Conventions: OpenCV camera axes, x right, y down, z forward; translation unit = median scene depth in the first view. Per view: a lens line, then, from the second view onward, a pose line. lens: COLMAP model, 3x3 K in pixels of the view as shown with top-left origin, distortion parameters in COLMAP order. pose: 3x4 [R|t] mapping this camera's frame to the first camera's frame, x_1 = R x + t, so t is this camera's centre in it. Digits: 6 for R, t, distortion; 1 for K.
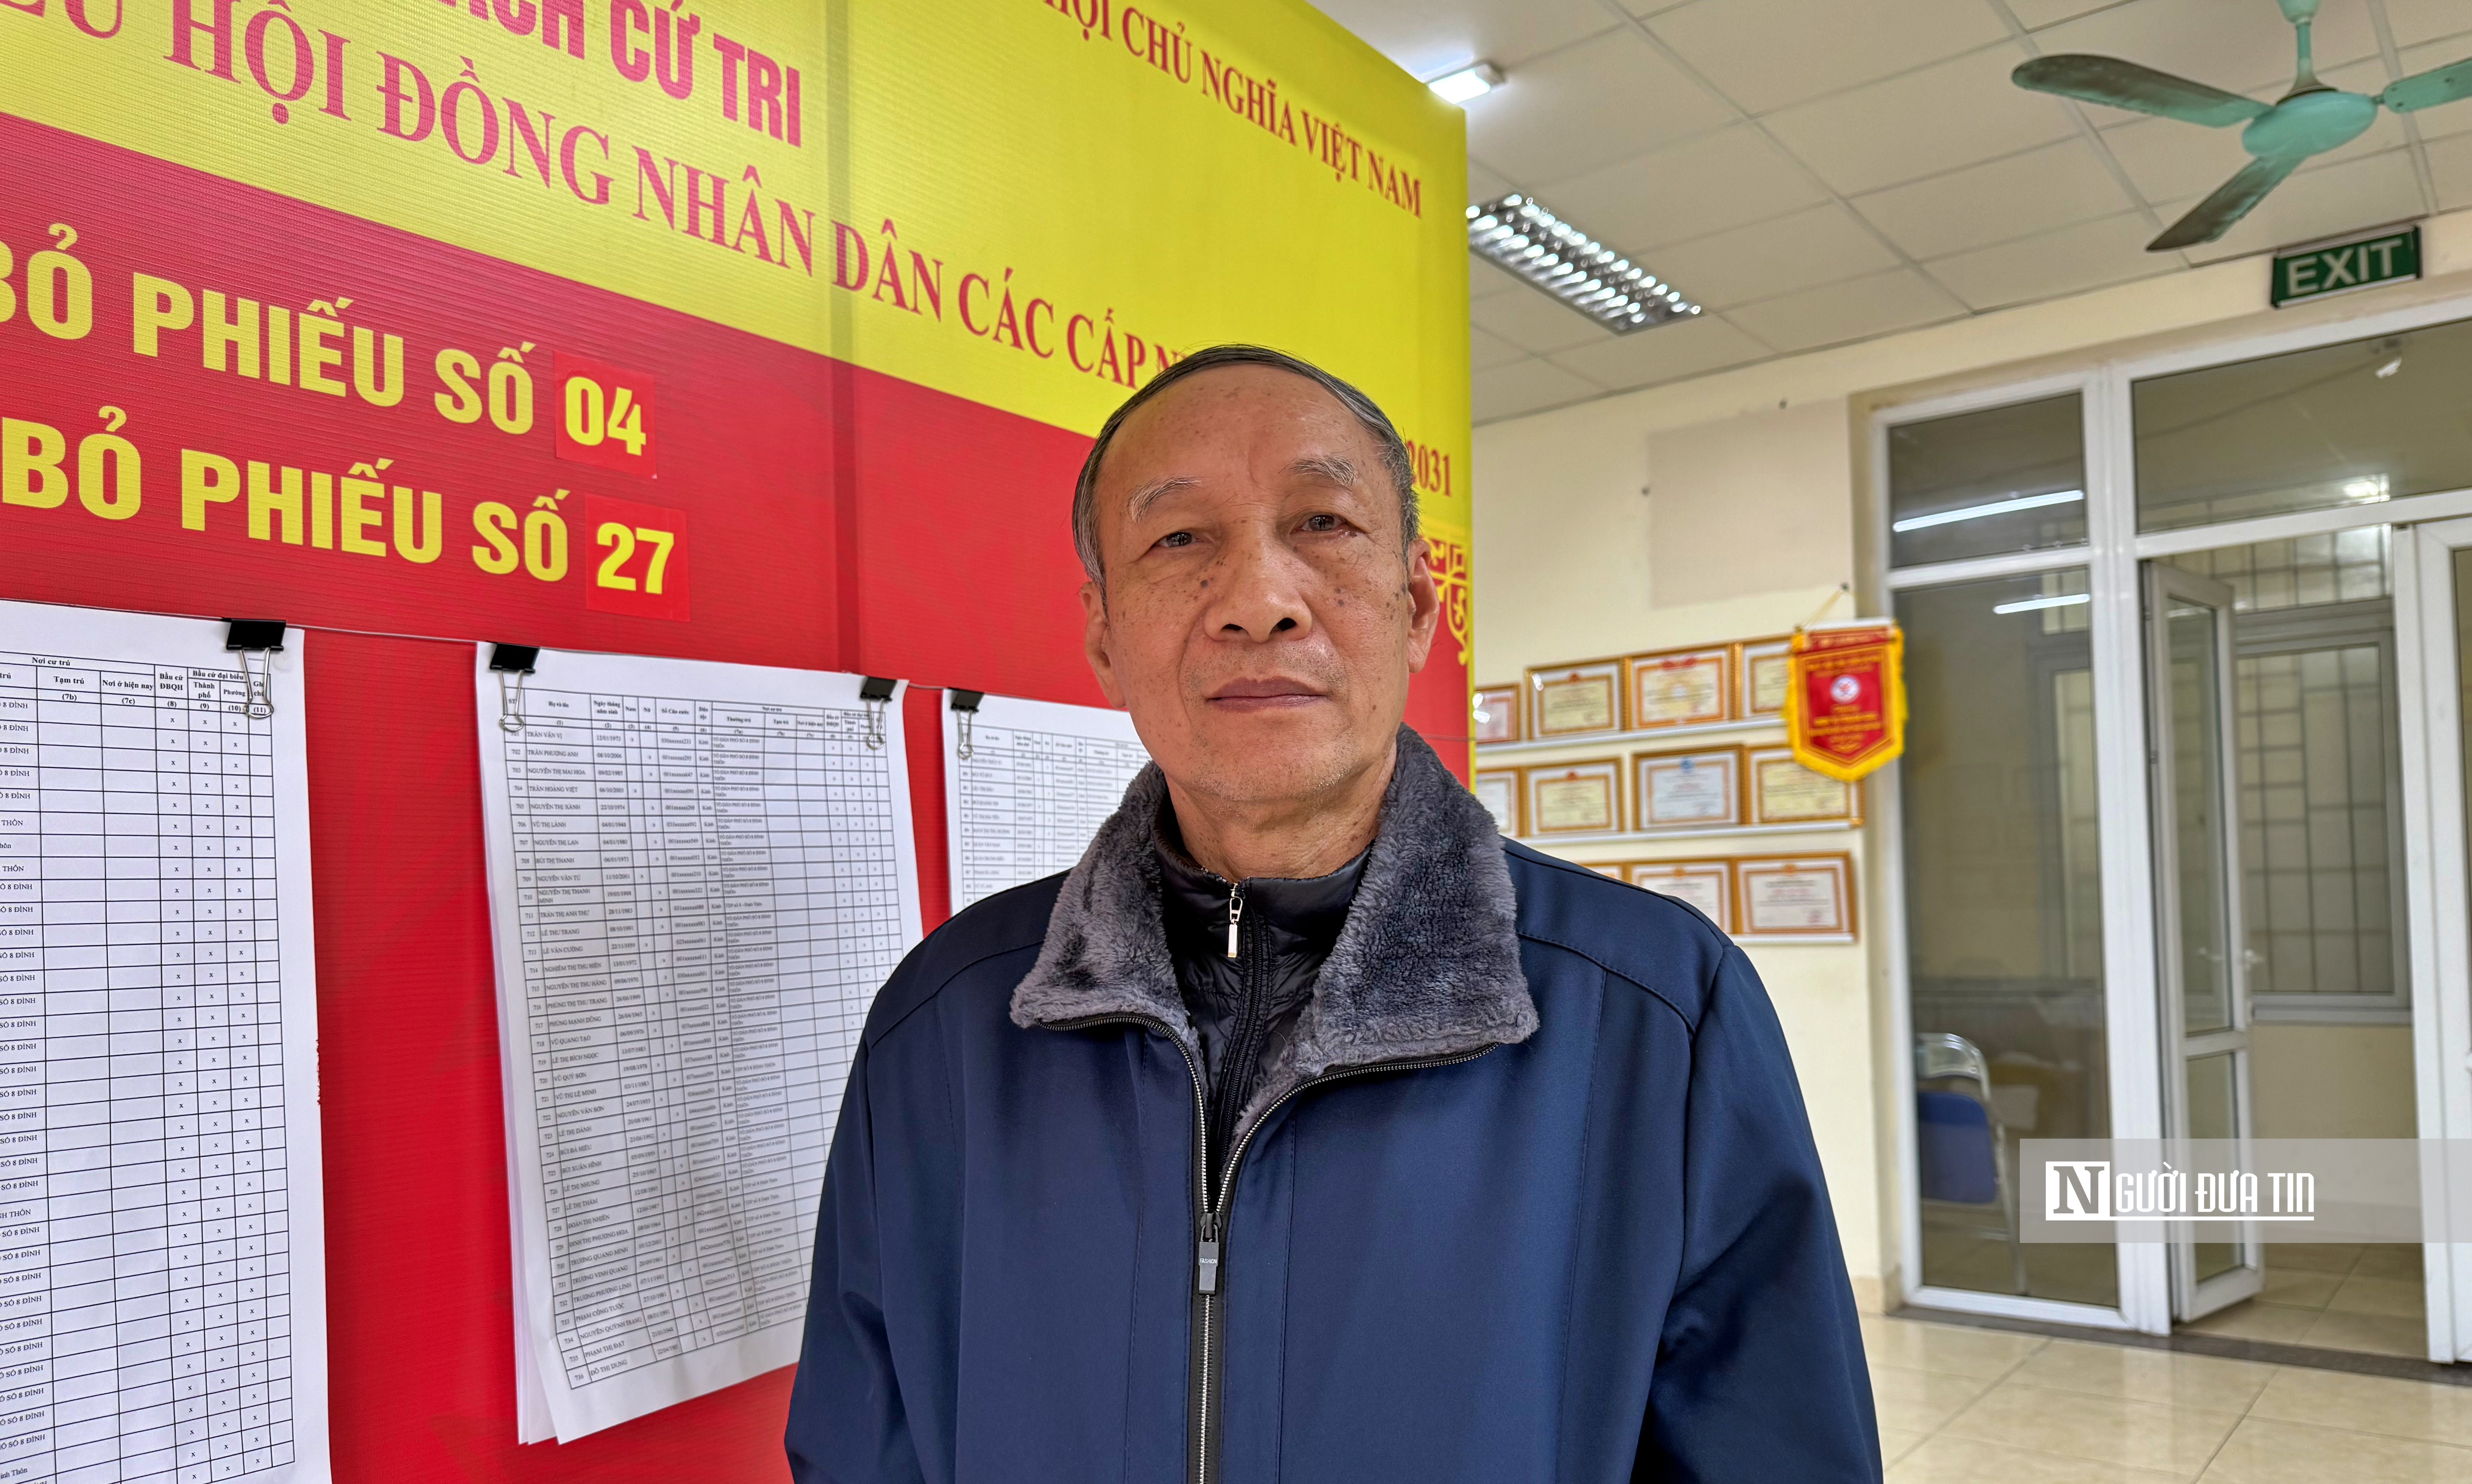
lens RADIAL K [[1787.3, 0, 1238.3], [0, 1787.3, 872.5], [0, 0, 1]] dist [0.000906, 0.001410]
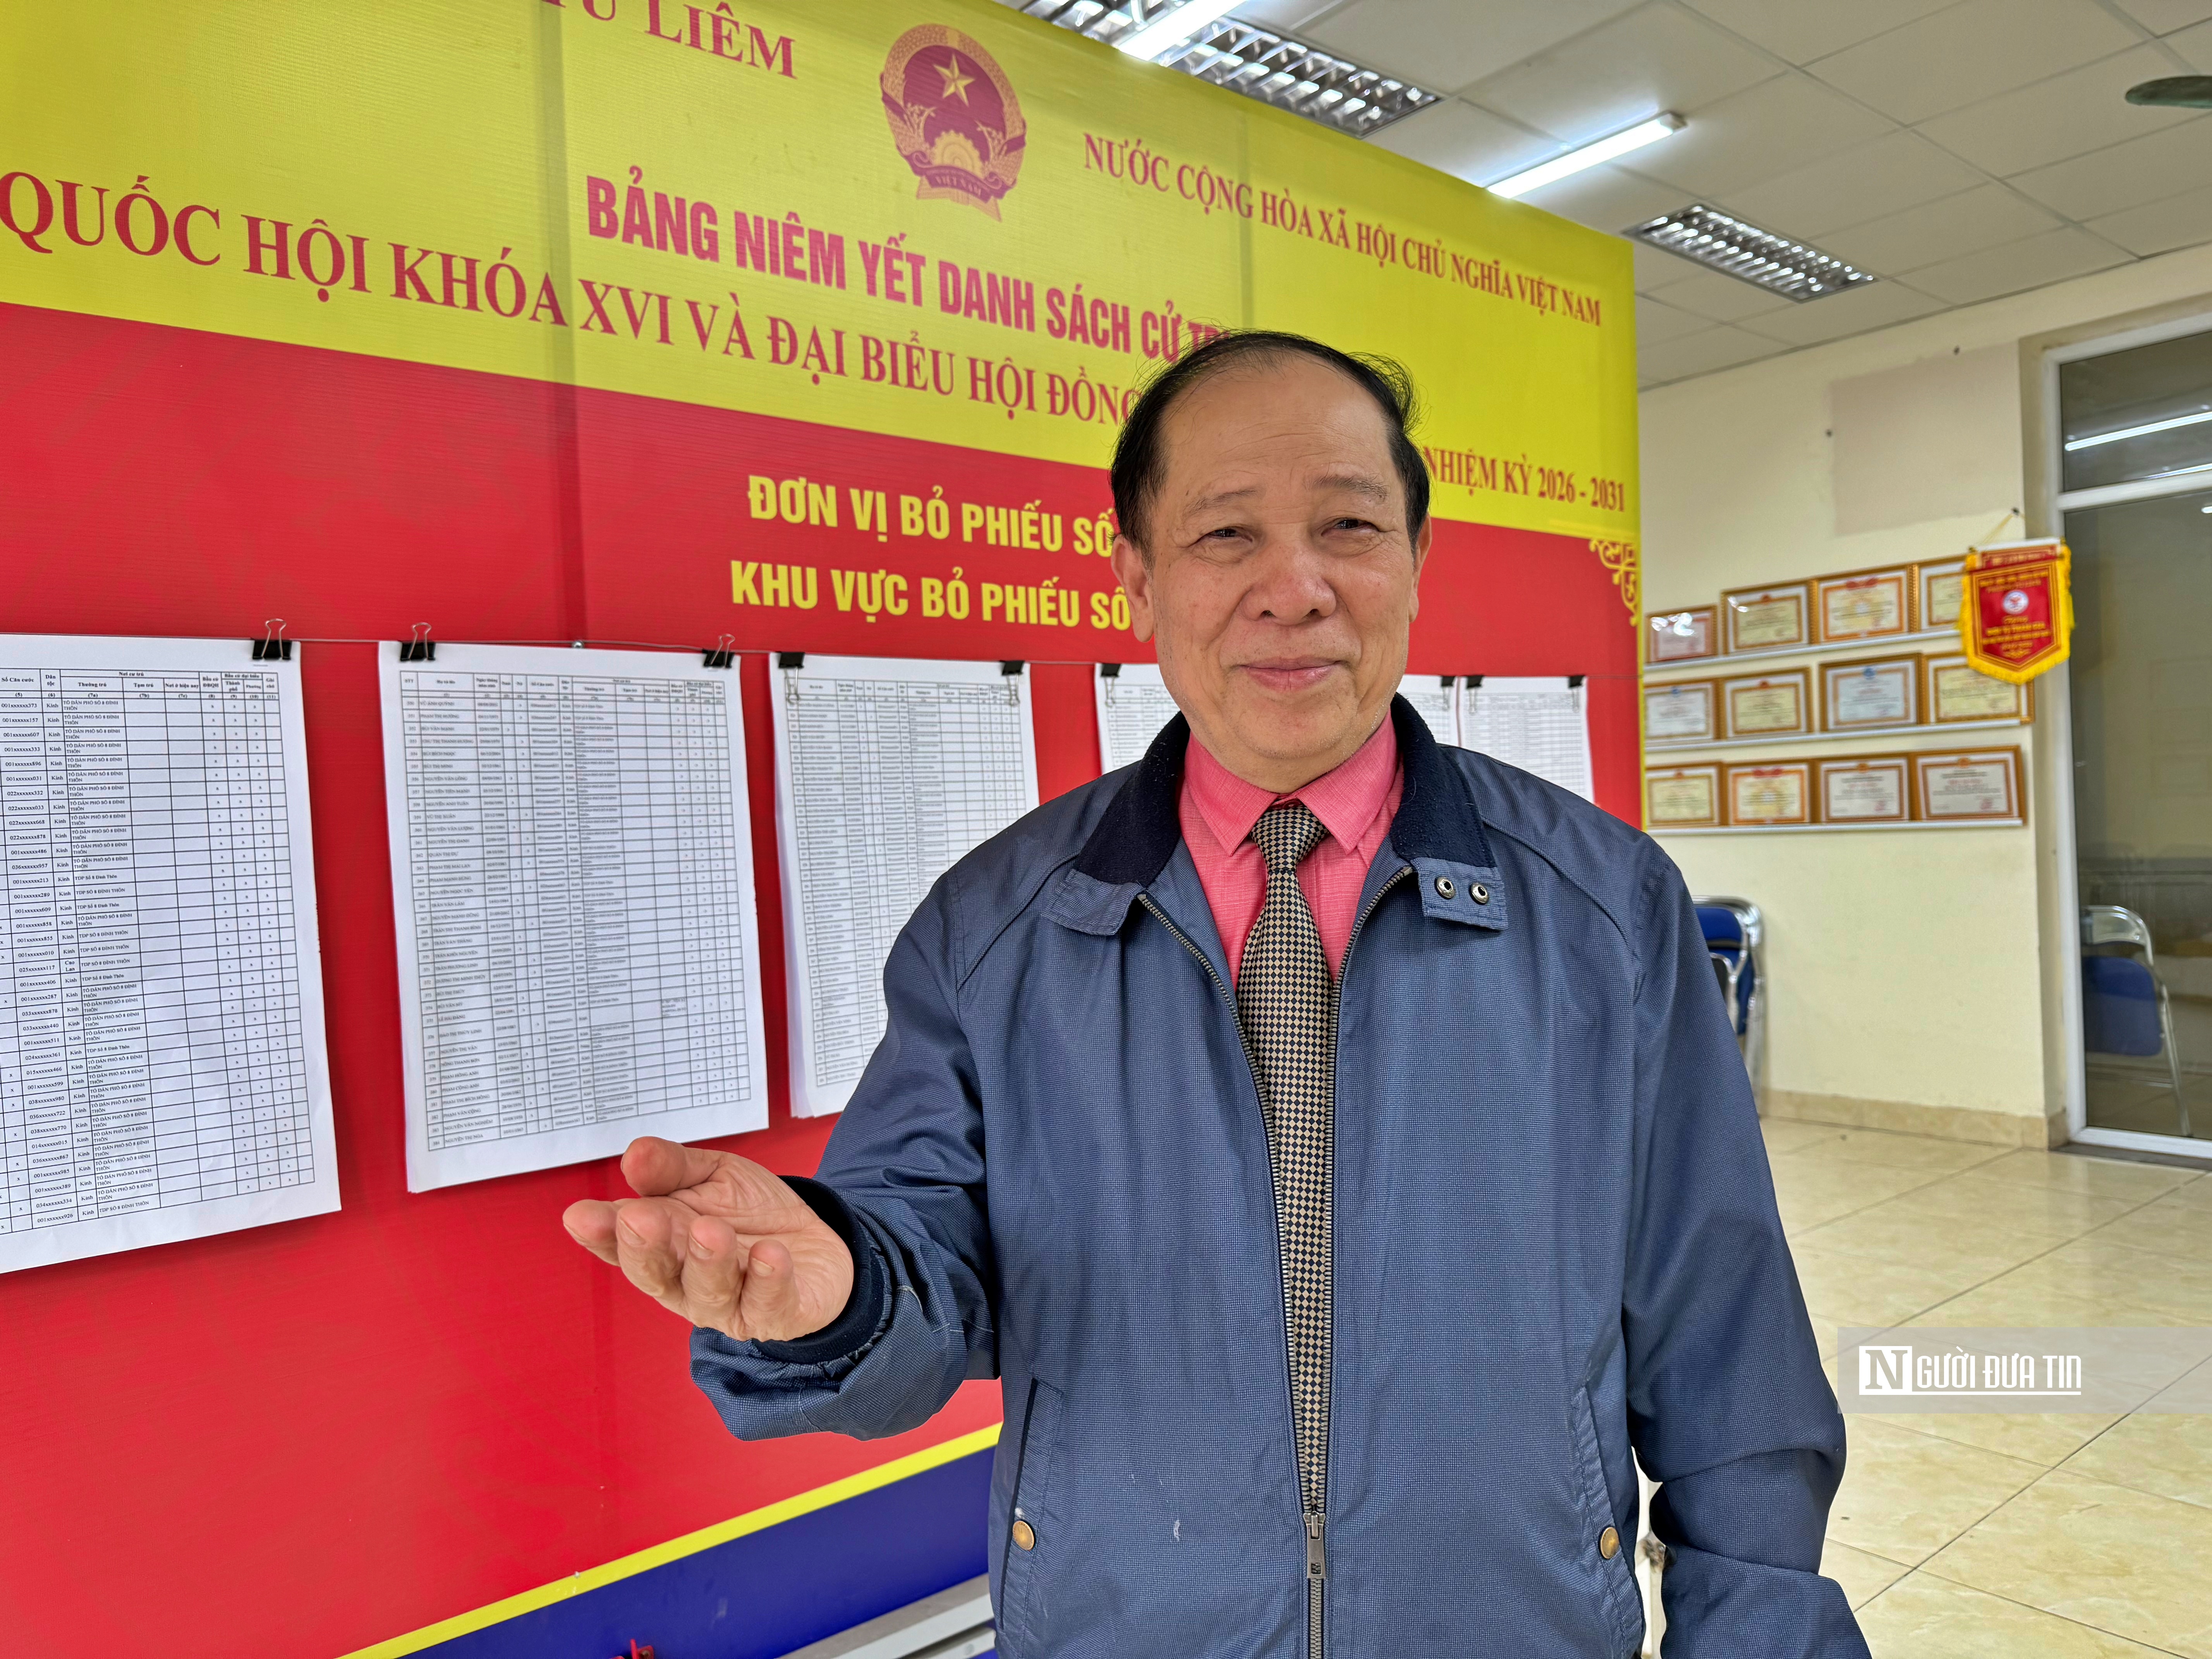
lens RADIAL K [[1534.5, 0, 1114.1], [0, 1534.5, 900.7], [0, 0, 1]] dist [0.194030, -0.327323]
pose [[0.975818, -0.011881, -0.218260, -0.019359], [0.027204, 0.997359, 0.067337, 0.020886], [0.216884, -0.071647, 0.973565, -0.645575]]
